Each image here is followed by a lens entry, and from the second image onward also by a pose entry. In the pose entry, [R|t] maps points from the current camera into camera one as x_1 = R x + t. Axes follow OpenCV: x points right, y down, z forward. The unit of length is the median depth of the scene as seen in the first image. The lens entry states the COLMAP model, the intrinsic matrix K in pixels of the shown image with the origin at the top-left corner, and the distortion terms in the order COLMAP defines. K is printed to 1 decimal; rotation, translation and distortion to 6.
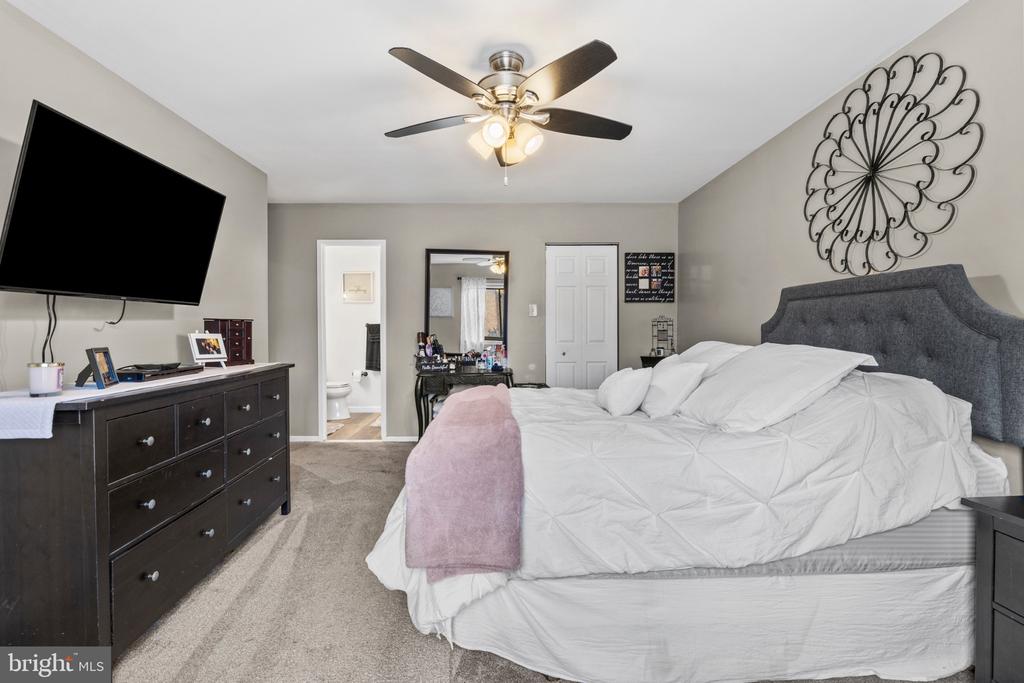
lens RADIAL K [[468.4, 0, 510.0], [0, 468.4, 340.0], [0, 0, 1]] dist [-0.004968, 0.001195]
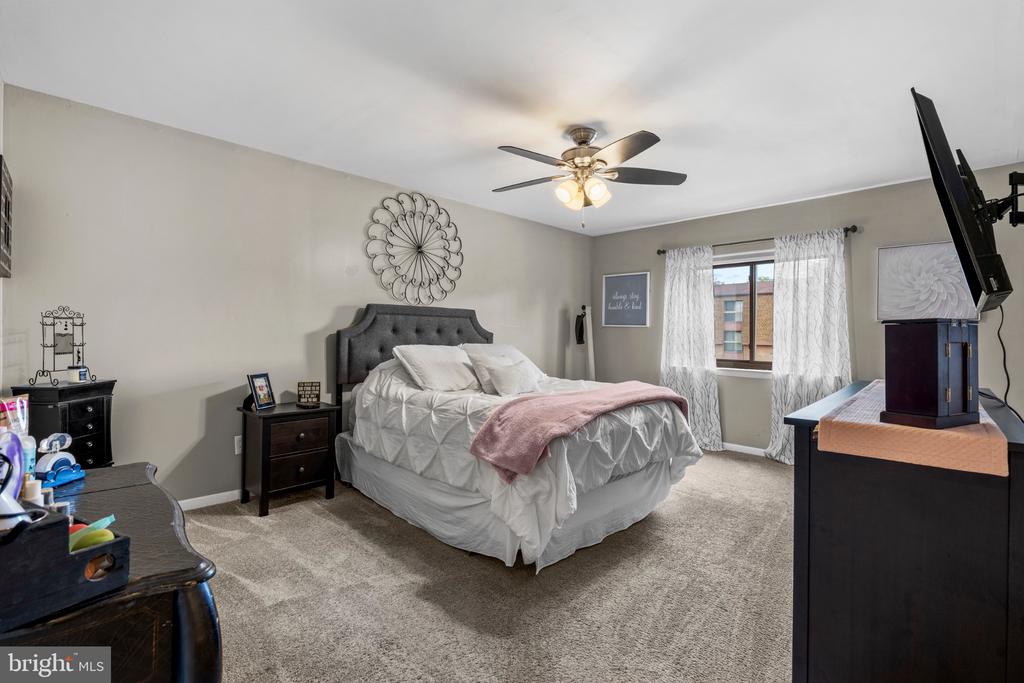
lens RADIAL K [[468.4, 0, 510.5], [0, 468.4, 338.5], [0, 0, 1]] dist [-0.004968, 0.001195]
pose [[-0.669834, -0.001505, 0.742509, -0.809256], [0.014792, 0.999772, 0.015370, -0.033580], [-0.742364, 0.021279, -0.669659, 1.943410]]
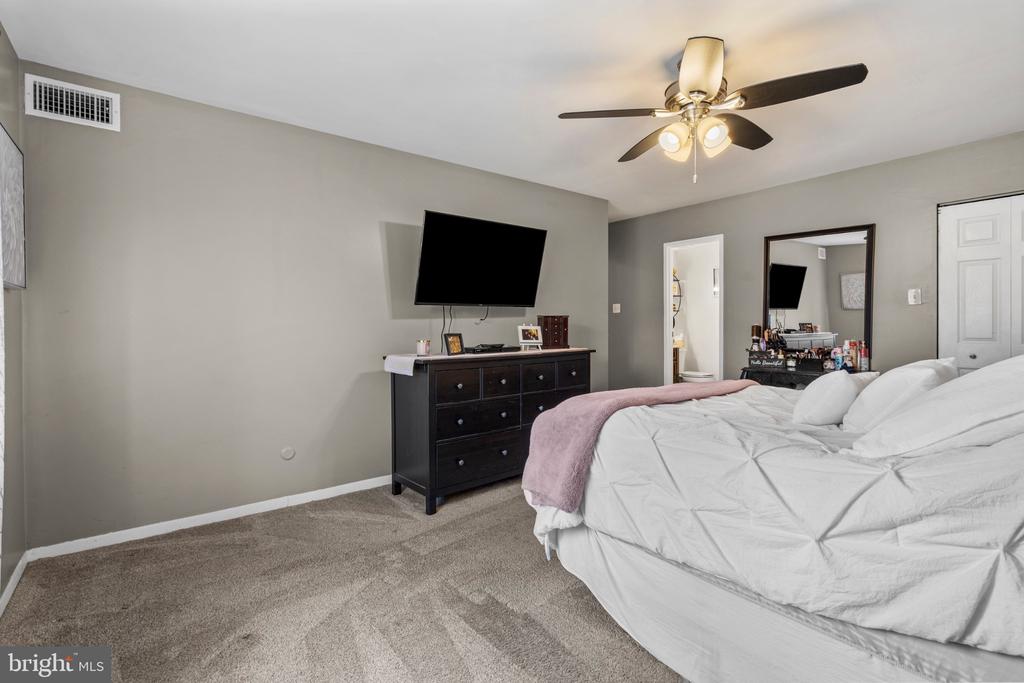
lens RADIAL K [[468.4, 0, 511.7], [0, 468.4, 331.4], [0, 0, 1]] dist [-0.004968, 0.001195]
pose [[0.597589, 0.012341, -0.801707, 0.503666], [-0.014650, 0.999883, 0.004471, -0.002083], [0.801668, 0.009073, 0.597700, 0.056685]]
